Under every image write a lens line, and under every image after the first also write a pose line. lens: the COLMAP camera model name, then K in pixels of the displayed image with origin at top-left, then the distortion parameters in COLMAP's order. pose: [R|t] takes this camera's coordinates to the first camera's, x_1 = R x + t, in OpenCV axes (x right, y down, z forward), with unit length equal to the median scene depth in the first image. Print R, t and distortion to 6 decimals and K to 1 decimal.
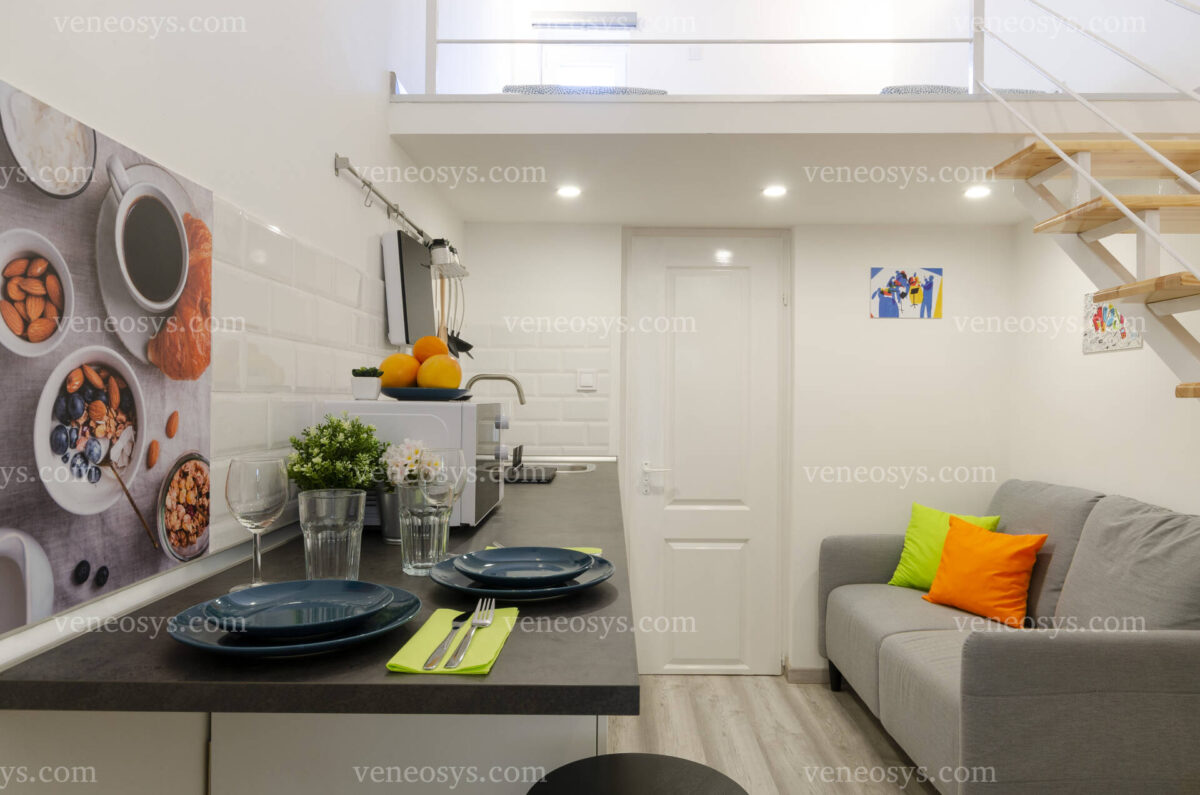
lens RADIAL K [[685.2, 0, 600.0], [0, 685.2, 397.5], [0, 0, 1]] dist [0.002478, 0.000486]
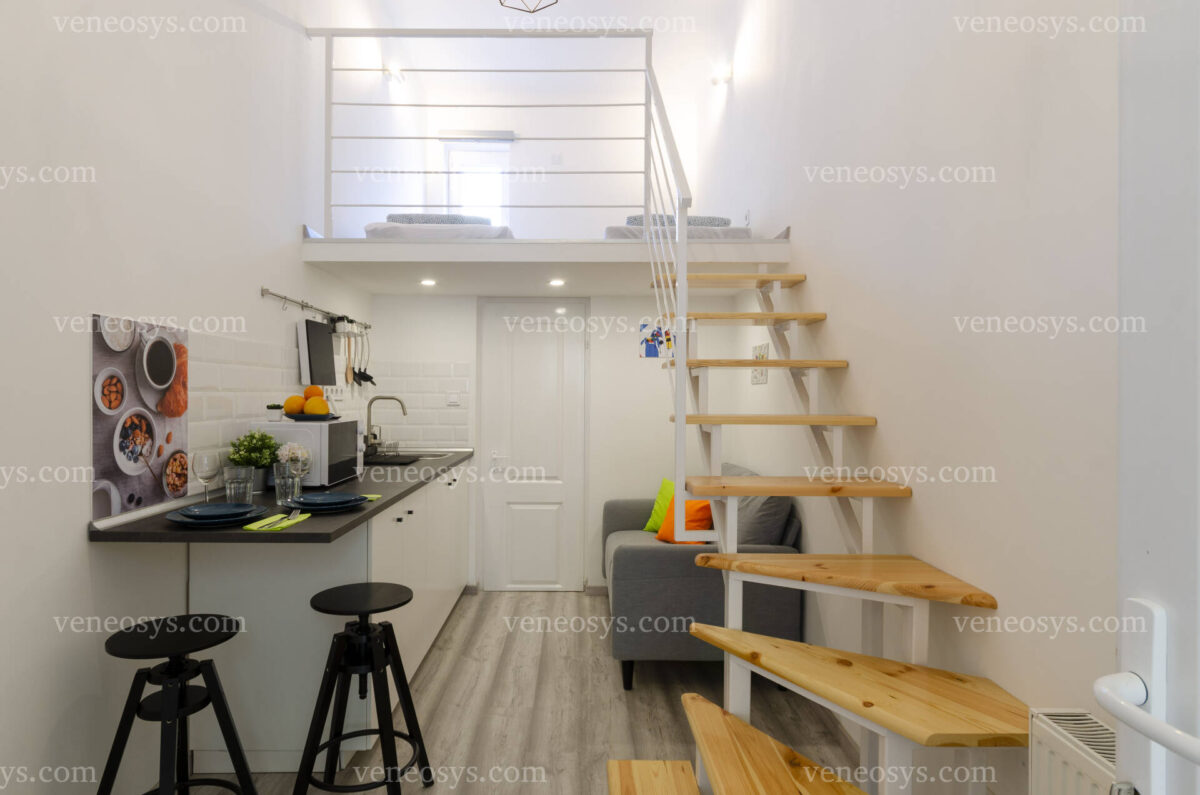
lens RADIAL K [[641.1, 0, 600.0], [0, 641.1, 397.5], [0, 0, 1]] dist [0.001483, 0.000650]
pose [[0.999994, -0.000311, 0.003421, 0.770699], [0.000265, 0.999909, 0.013489, -0.117760], [-0.003425, -0.013488, 0.999903, -1.092024]]
